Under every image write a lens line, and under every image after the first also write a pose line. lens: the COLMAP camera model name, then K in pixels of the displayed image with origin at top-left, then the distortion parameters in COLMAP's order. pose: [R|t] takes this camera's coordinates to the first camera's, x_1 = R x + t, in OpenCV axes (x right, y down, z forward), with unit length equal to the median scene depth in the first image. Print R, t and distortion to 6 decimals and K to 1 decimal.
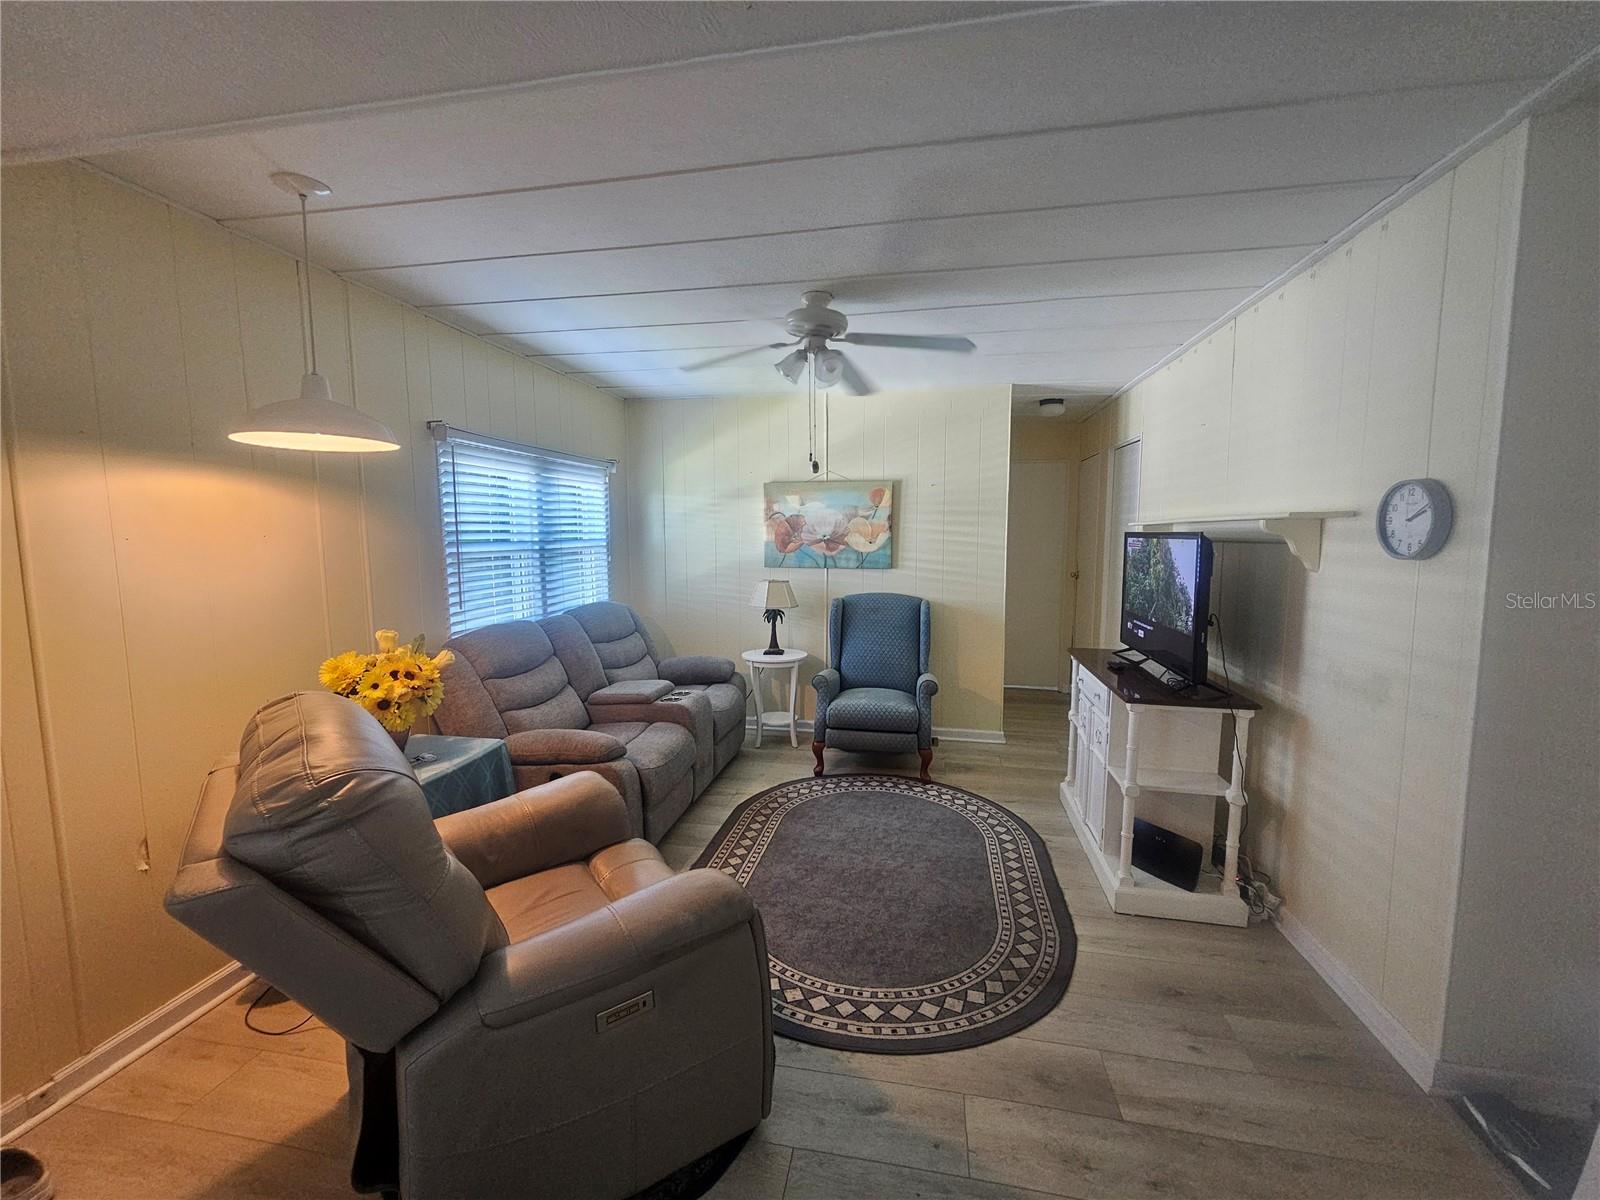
lens RADIAL K [[659.2, 0, 791.3], [0, 659.2, 593.7], [0, 0, 1]] dist [-0.005059, 0.001956]
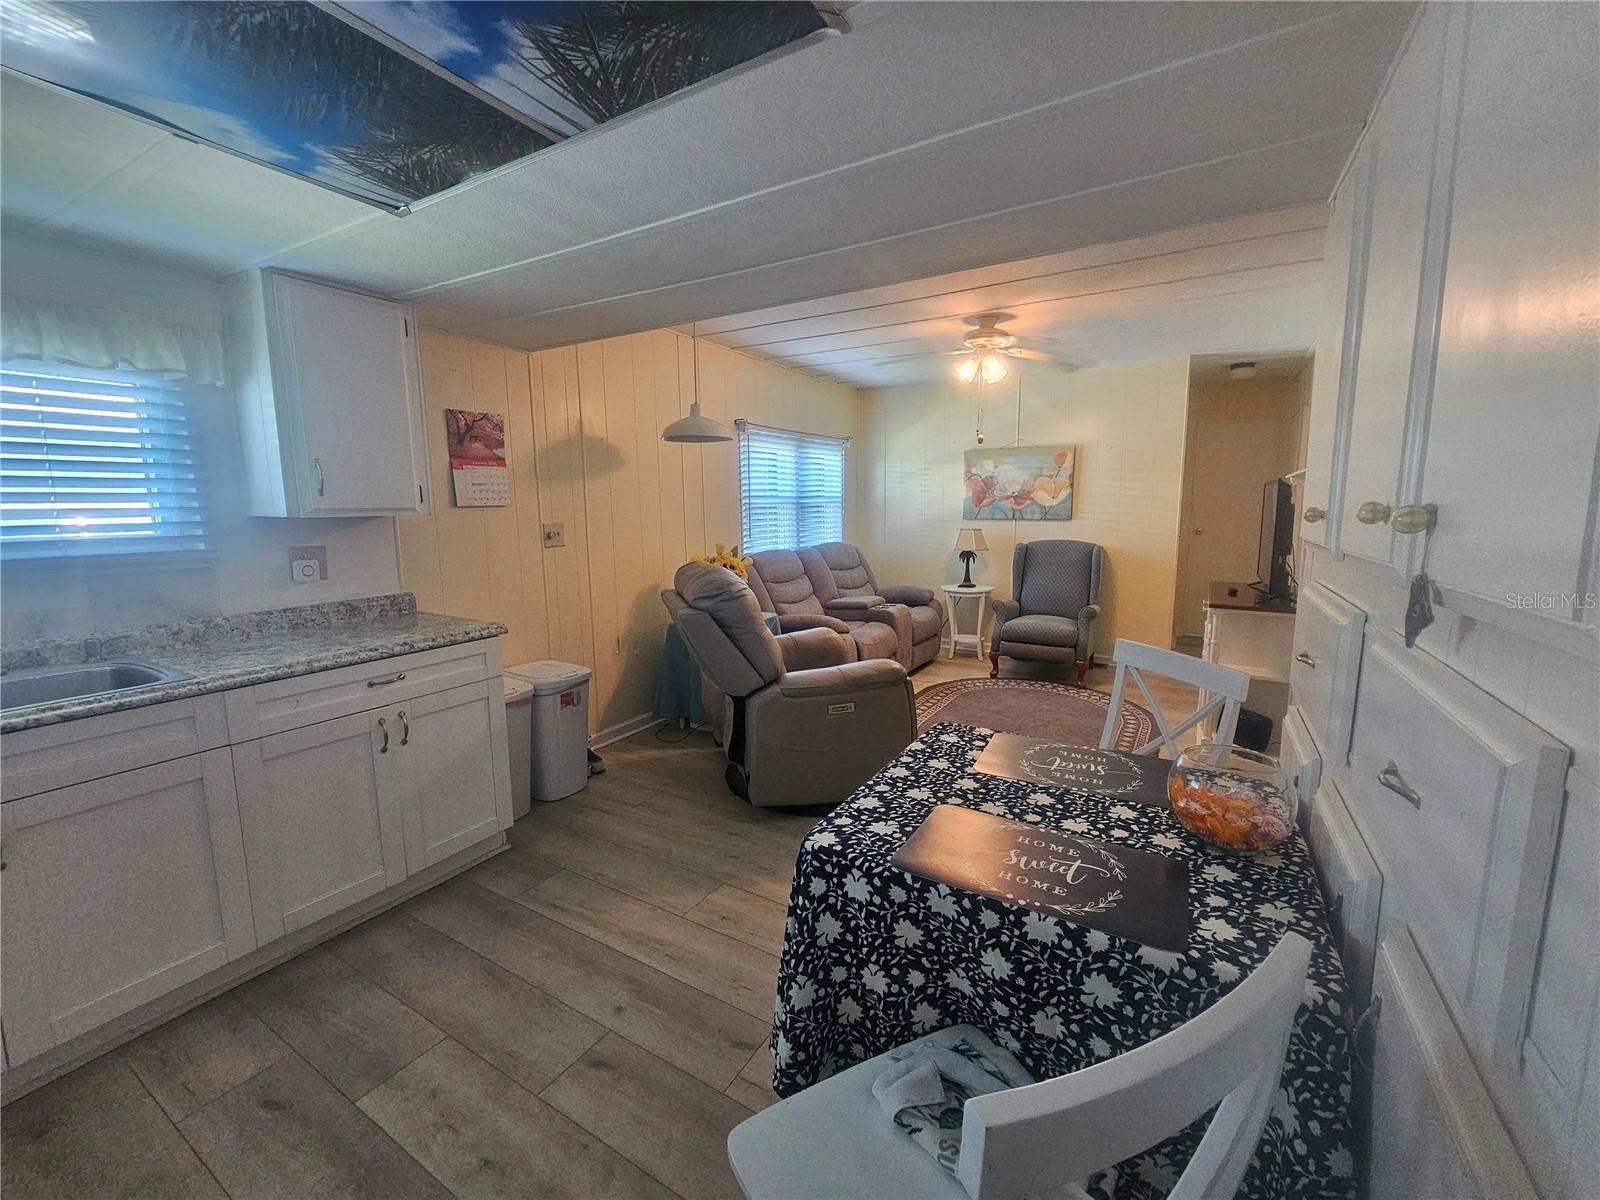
lens RADIAL K [[659.2, 0, 788.7], [0, 659.2, 599.3], [0, 0, 1]] dist [-0.005059, 0.001956]
pose [[0.937538, 0.043171, -0.345194, 0.097313], [-0.024996, 0.998065, 0.056931, 0.054915], [0.346984, -0.044747, 0.936803, -0.326415]]
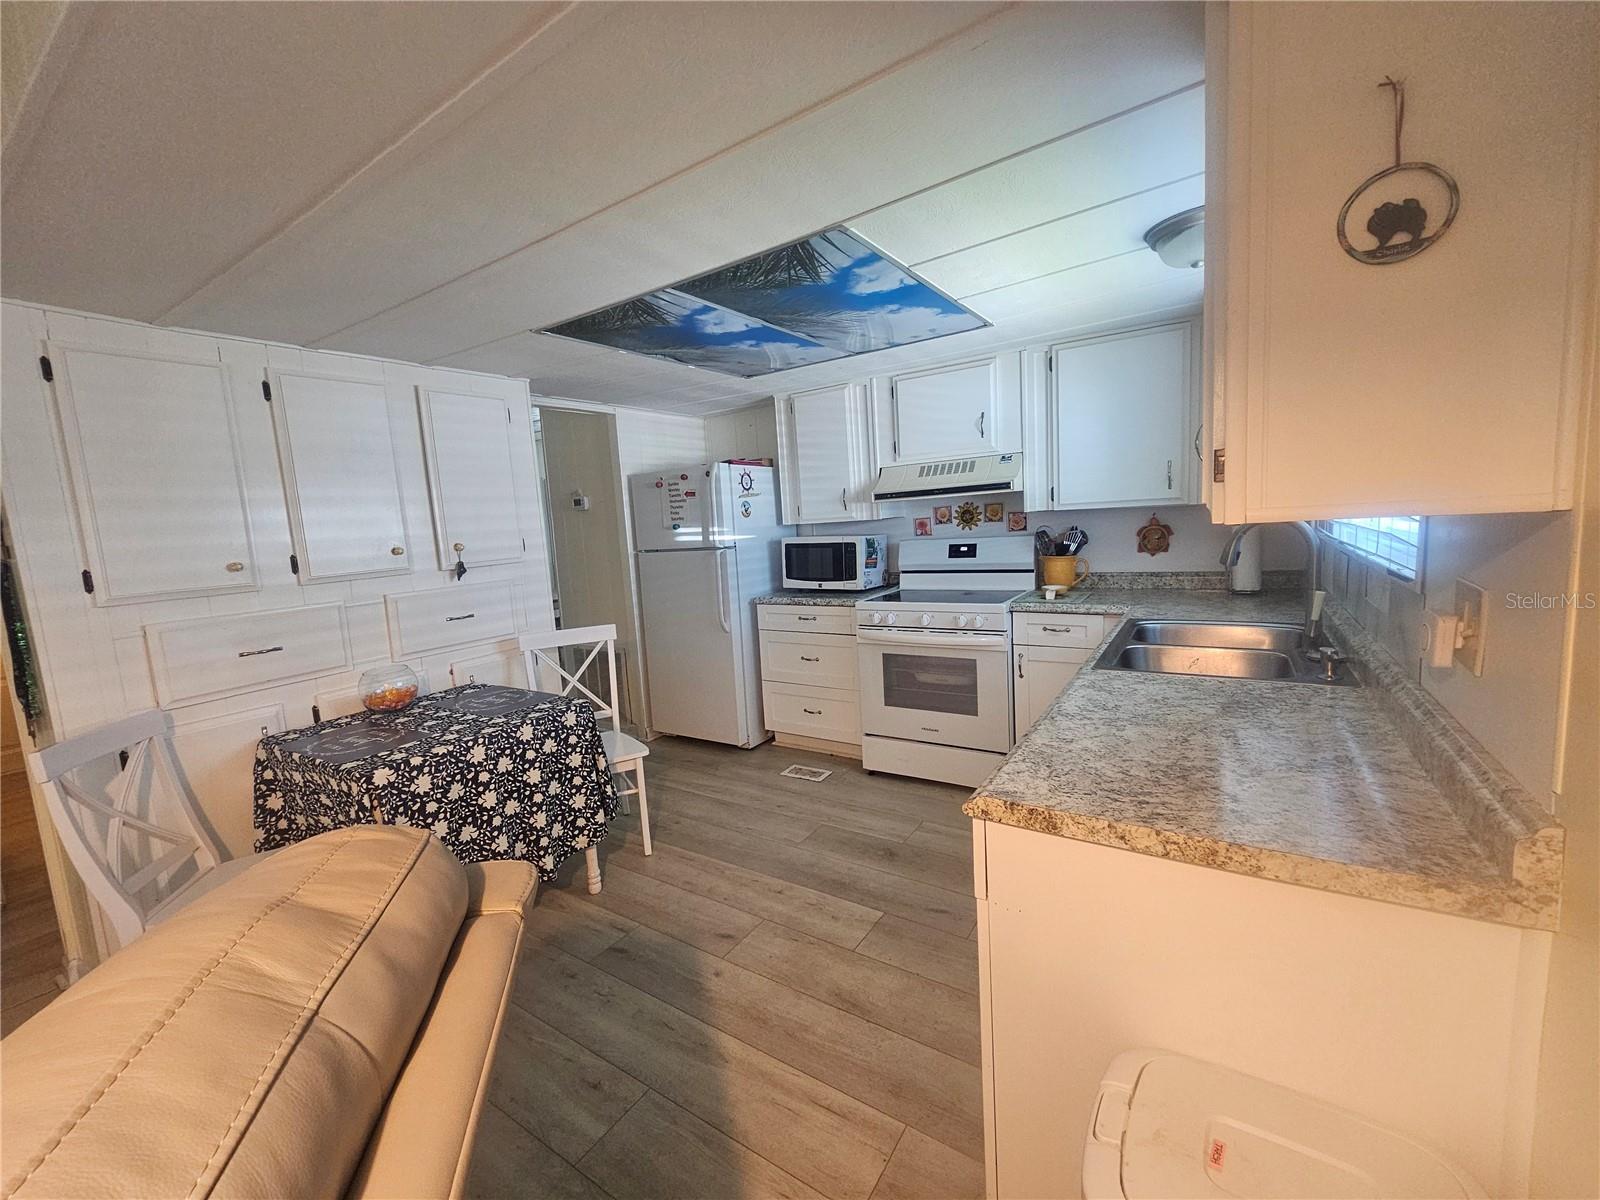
lens RADIAL K [[659.2, 0, 785.4], [0, 659.2, 596.6], [0, 0, 1]] dist [-0.005059, 0.001956]
pose [[-0.916185, 0.012045, 0.400573, -1.018184], [0.100990, 0.974229, 0.201690, -0.101962], [-0.387821, 0.225240, -0.893791, 1.294369]]
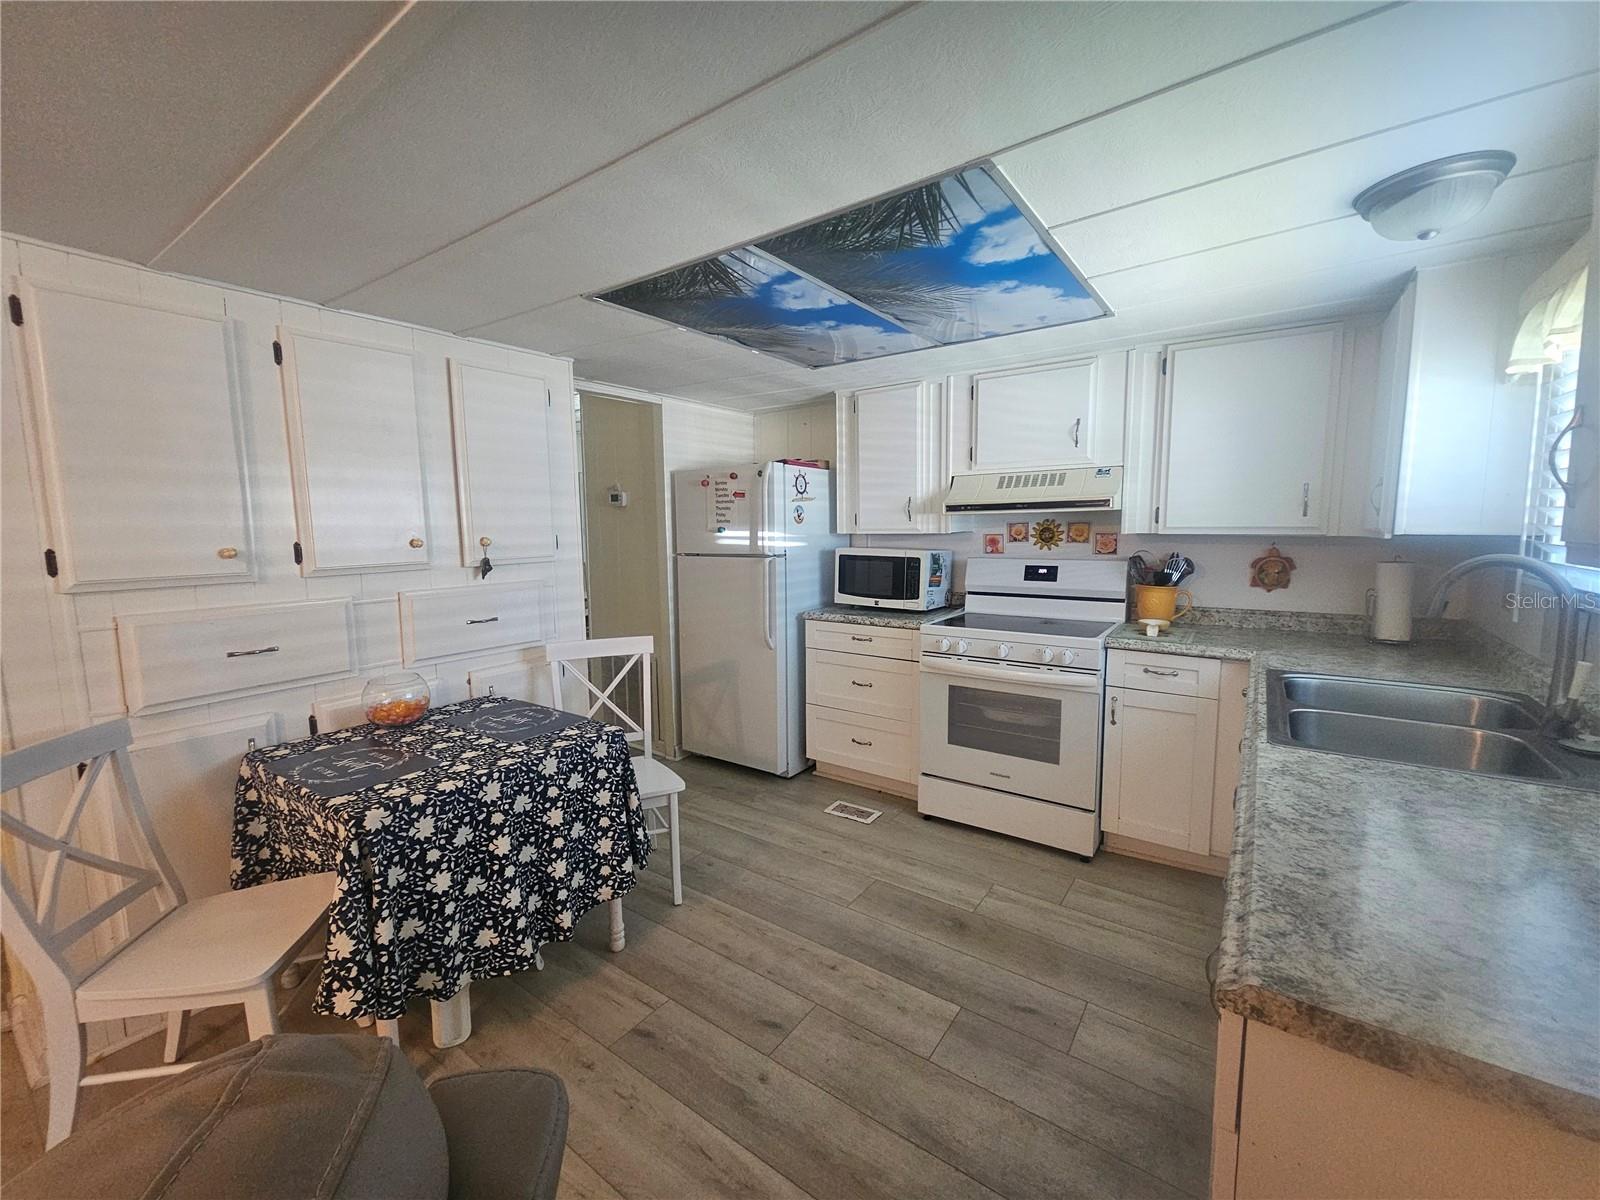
lens RADIAL K [[659.2, 0, 785.2], [0, 659.2, 596.1], [0, 0, 1]] dist [-0.005059, 0.001956]
pose [[-0.901761, -0.033880, 0.430906, -0.857492], [0.054662, 0.979981, 0.191442, -0.098382], [-0.428765, 0.196189, -0.881856, 1.148362]]
